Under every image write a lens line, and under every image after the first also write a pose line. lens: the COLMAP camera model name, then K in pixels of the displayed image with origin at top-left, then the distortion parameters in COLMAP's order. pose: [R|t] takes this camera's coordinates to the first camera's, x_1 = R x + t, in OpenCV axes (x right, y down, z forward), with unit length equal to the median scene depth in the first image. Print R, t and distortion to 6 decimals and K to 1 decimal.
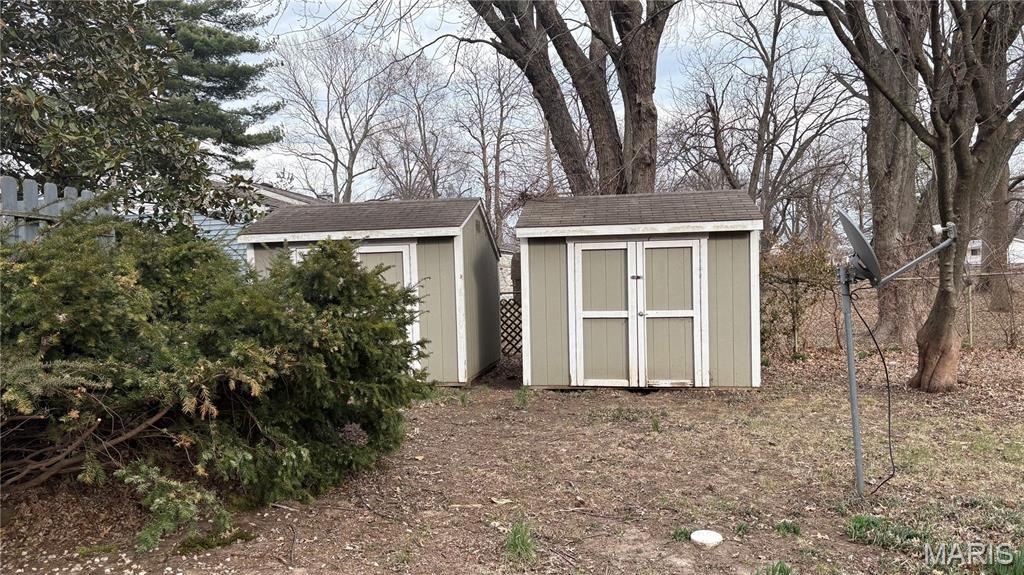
lens RADIAL K [[771.8, 0, 509.8], [0, 771.8, 294.4], [0, 0, 1]] dist [0.069655, -0.081572]
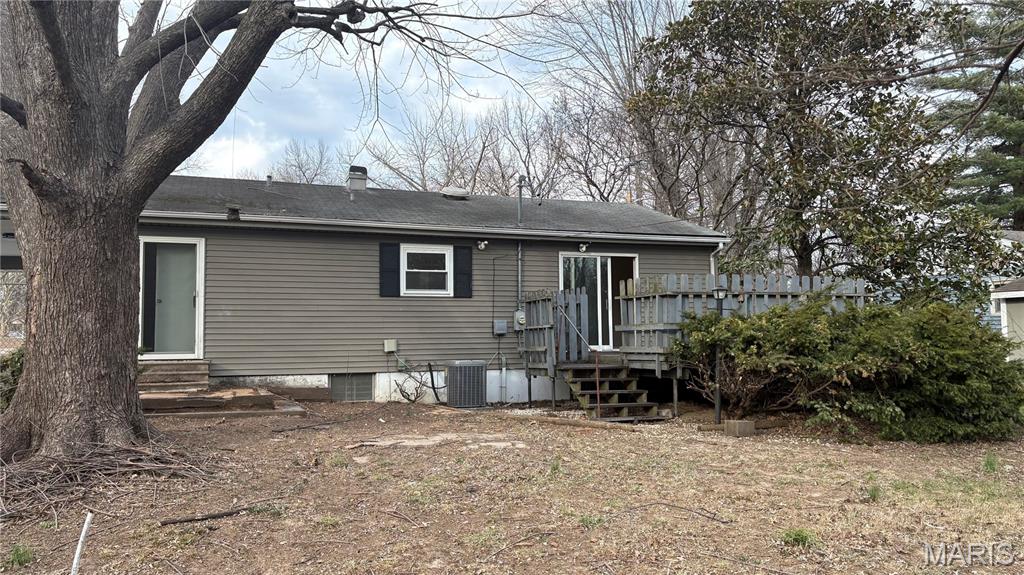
lens RADIAL K [[708.1, 0, 522.6], [0, 708.1, 286.1], [0, 0, 1]] dist [0.095679, -0.057256]
pose [[0.485269, -0.039193, -0.873486, 1.002512], [-0.024411, 0.997998, -0.058341, 0.010311], [0.874024, 0.049633, 0.483341, -0.880744]]
